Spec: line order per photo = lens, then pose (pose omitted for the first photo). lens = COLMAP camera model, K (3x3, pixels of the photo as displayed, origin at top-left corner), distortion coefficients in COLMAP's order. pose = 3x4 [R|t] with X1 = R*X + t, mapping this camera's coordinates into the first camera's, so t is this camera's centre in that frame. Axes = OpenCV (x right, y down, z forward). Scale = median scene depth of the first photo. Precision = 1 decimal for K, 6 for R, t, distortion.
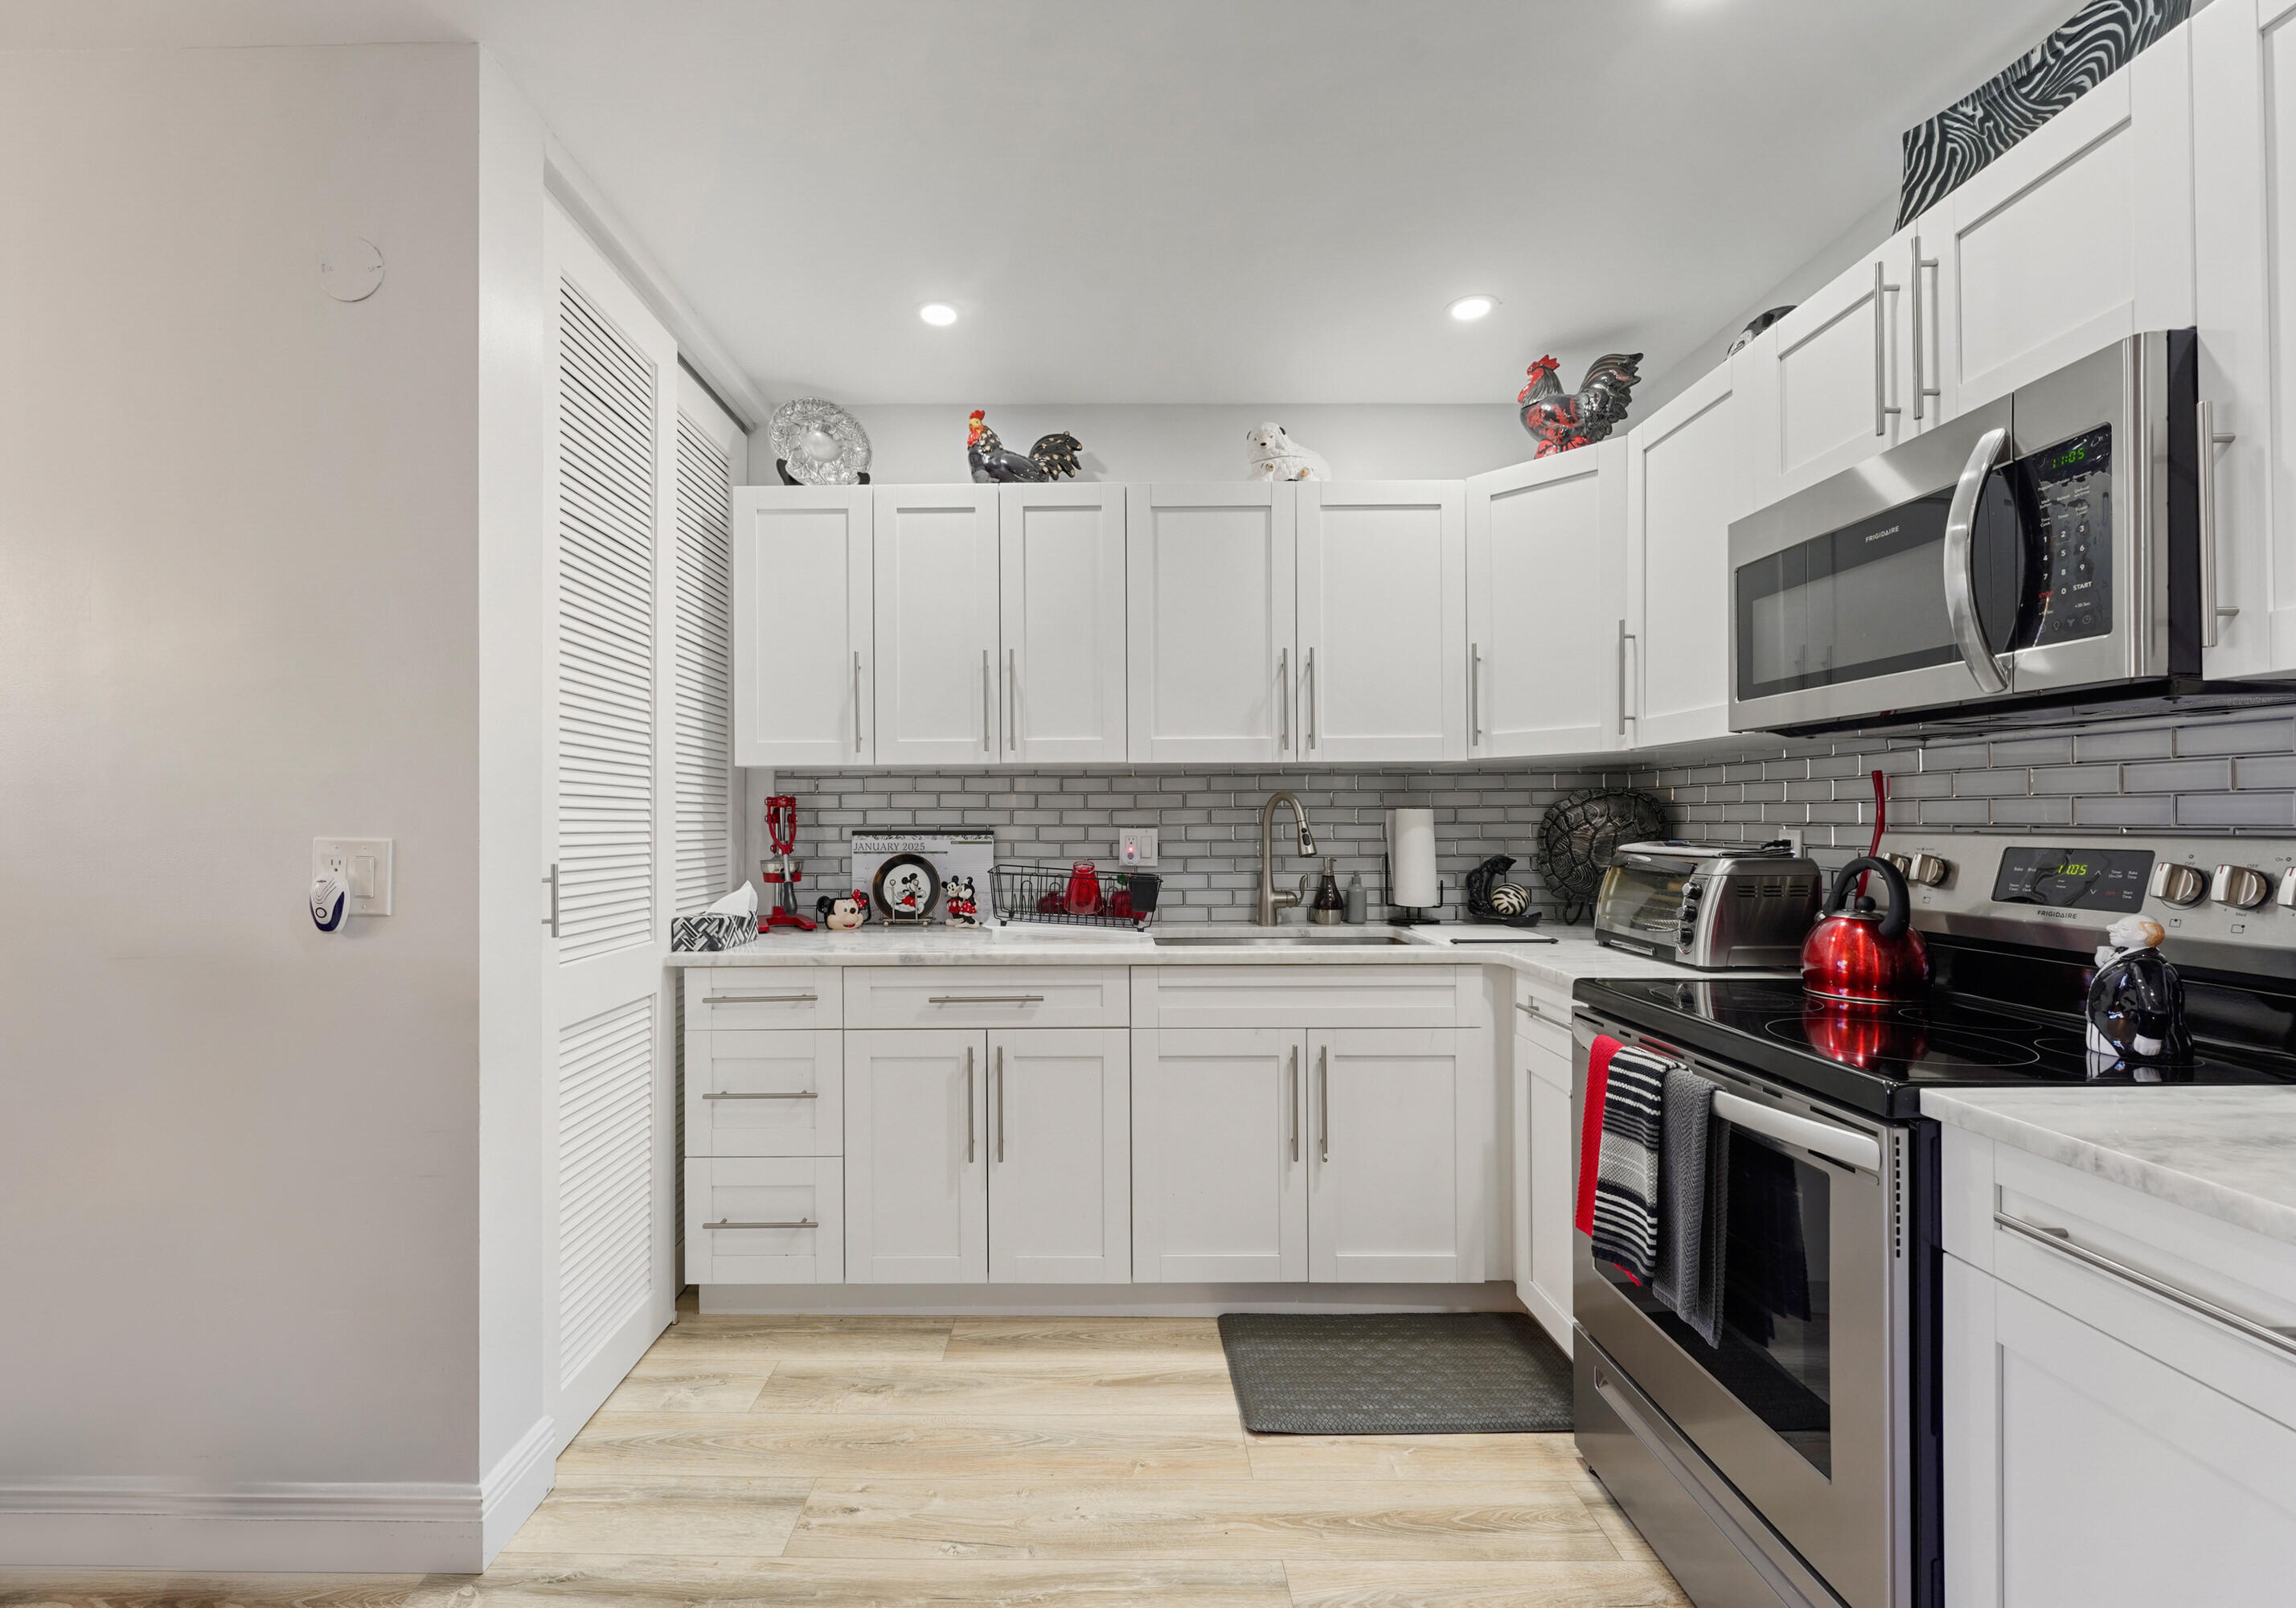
lens RADIAL K [[974.4, 0, 1148.0], [0, 974.4, 804.0], [0, 0, 1]] dist [-0.000689, -0.000492]
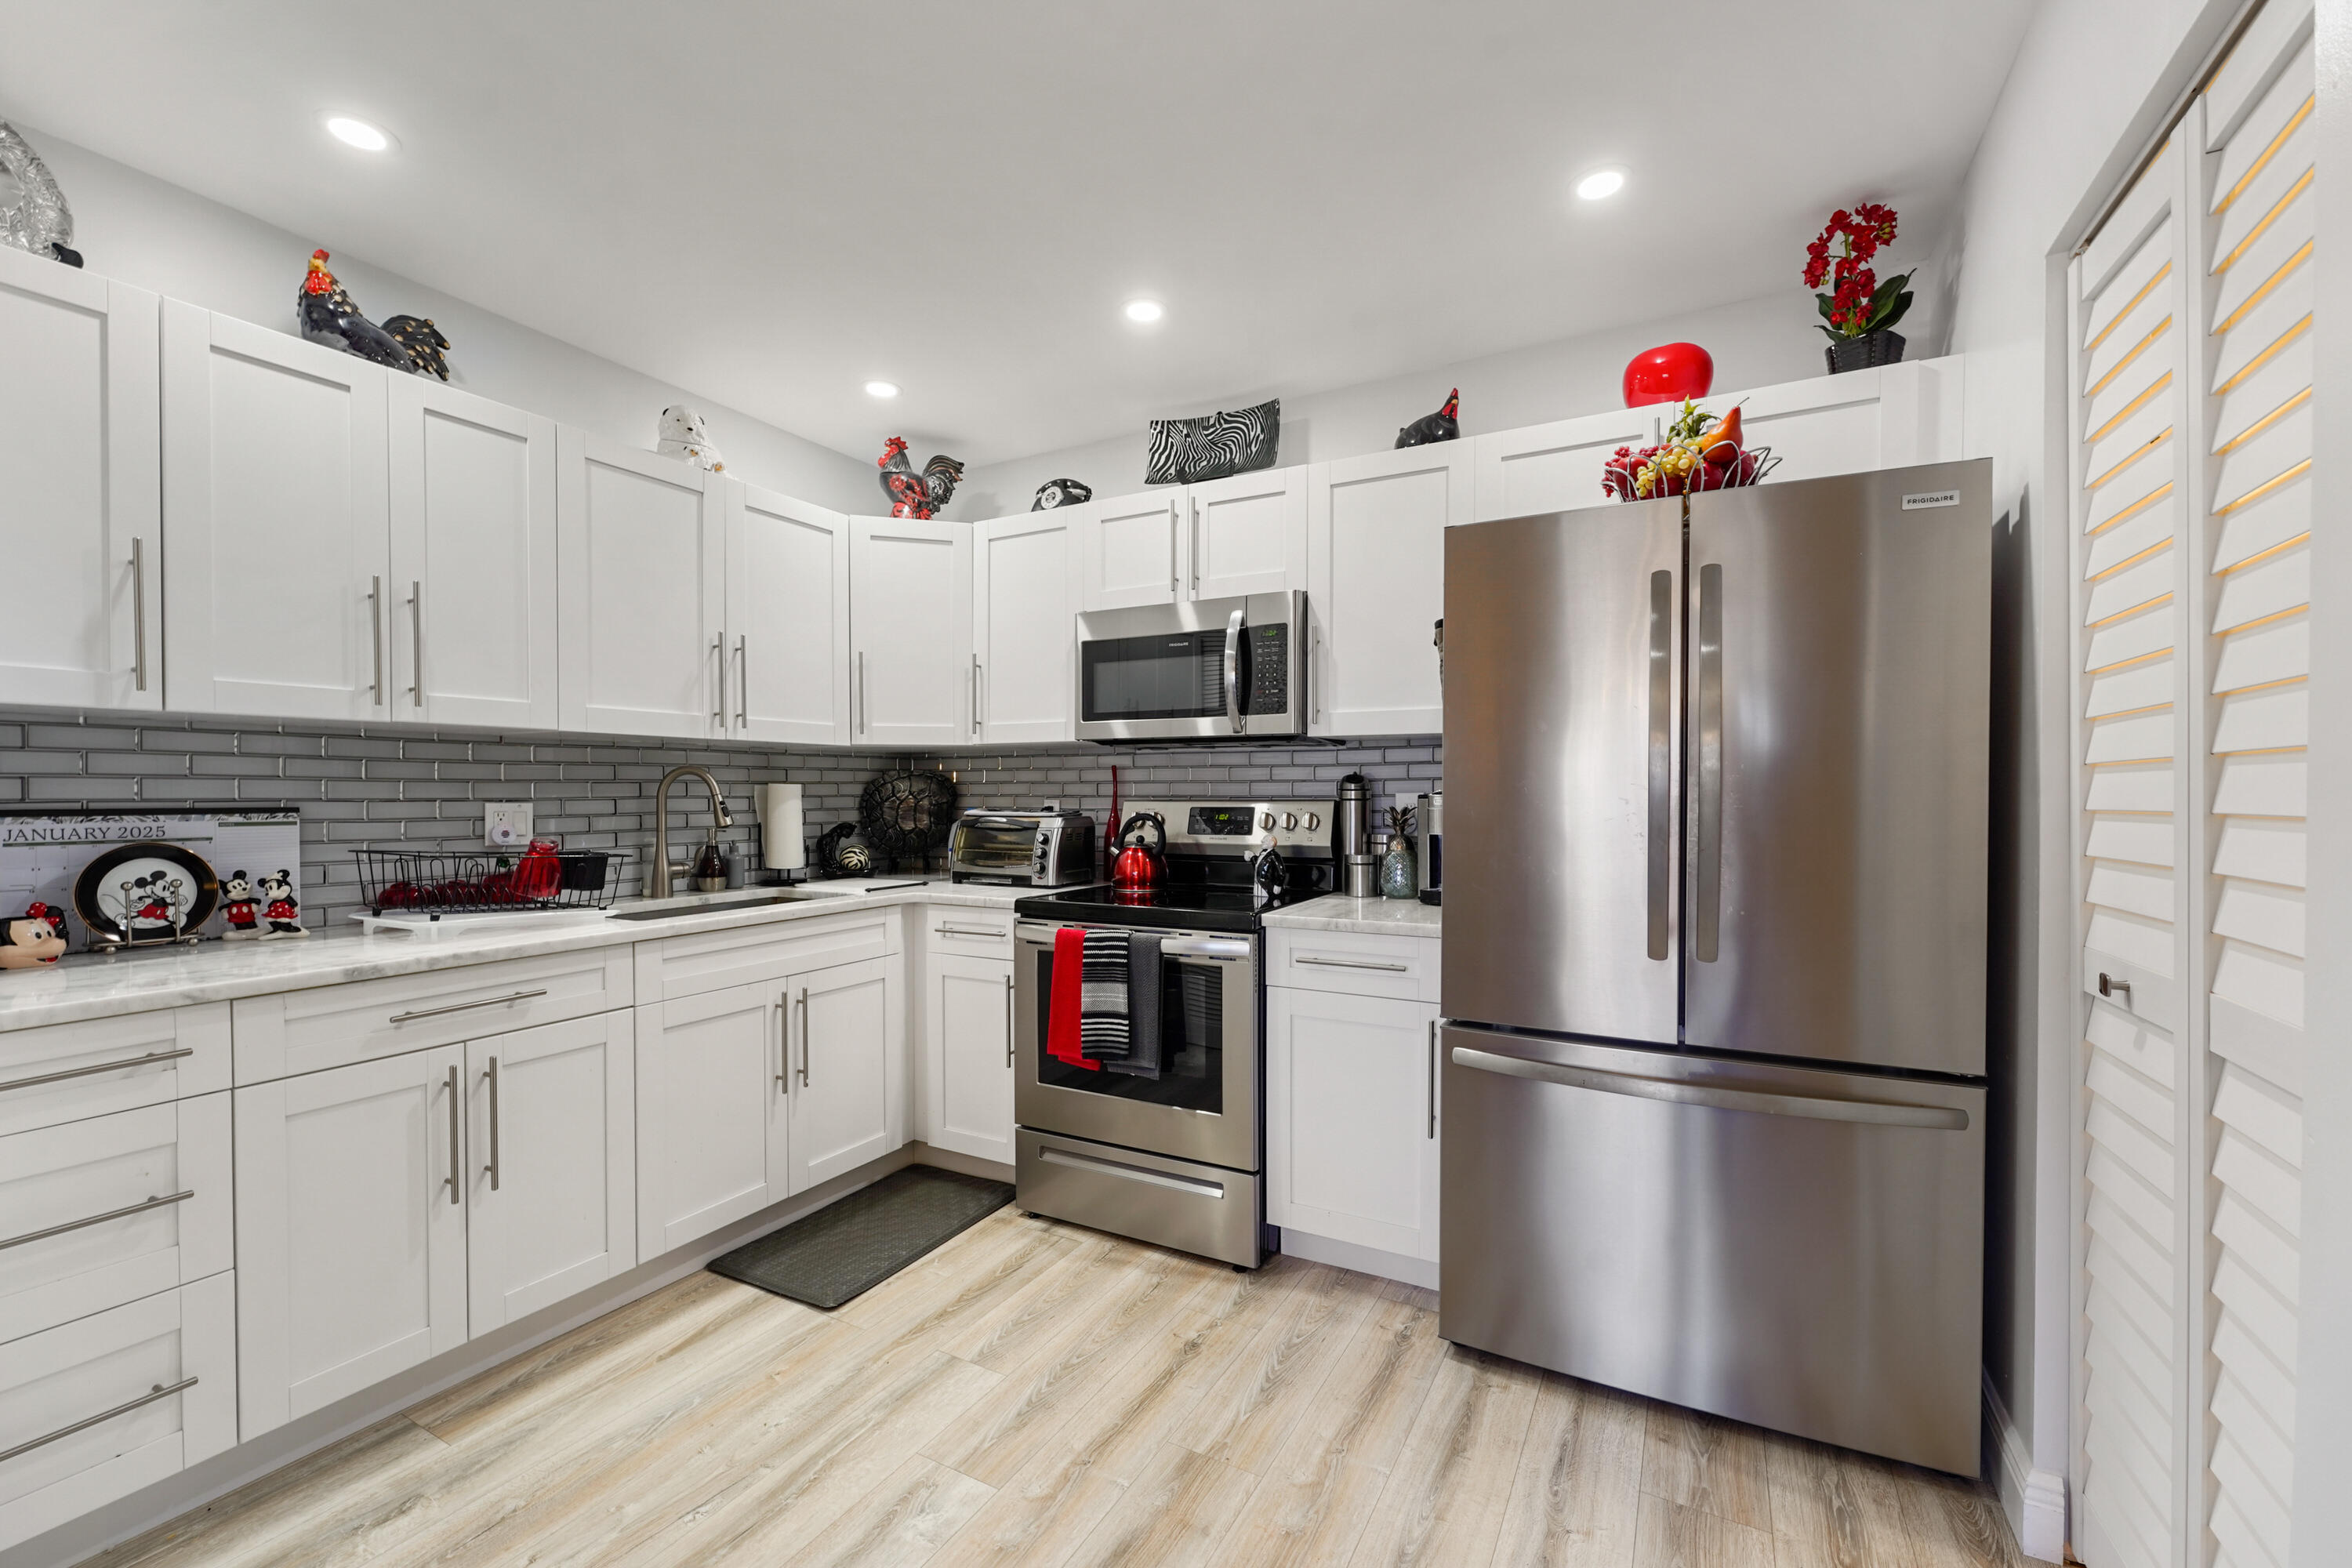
lens RADIAL K [[957.1, 0, 1176.0], [0, 957.1, 784.0], [0, 0, 1]] dist [0.000067, -0.000060]
pose [[0.471176, 0.010141, 0.881981, -0.606461], [-0.014411, 0.999889, -0.003798, 0.003507], [-0.881921, -0.010921, 0.471270, 0.073960]]
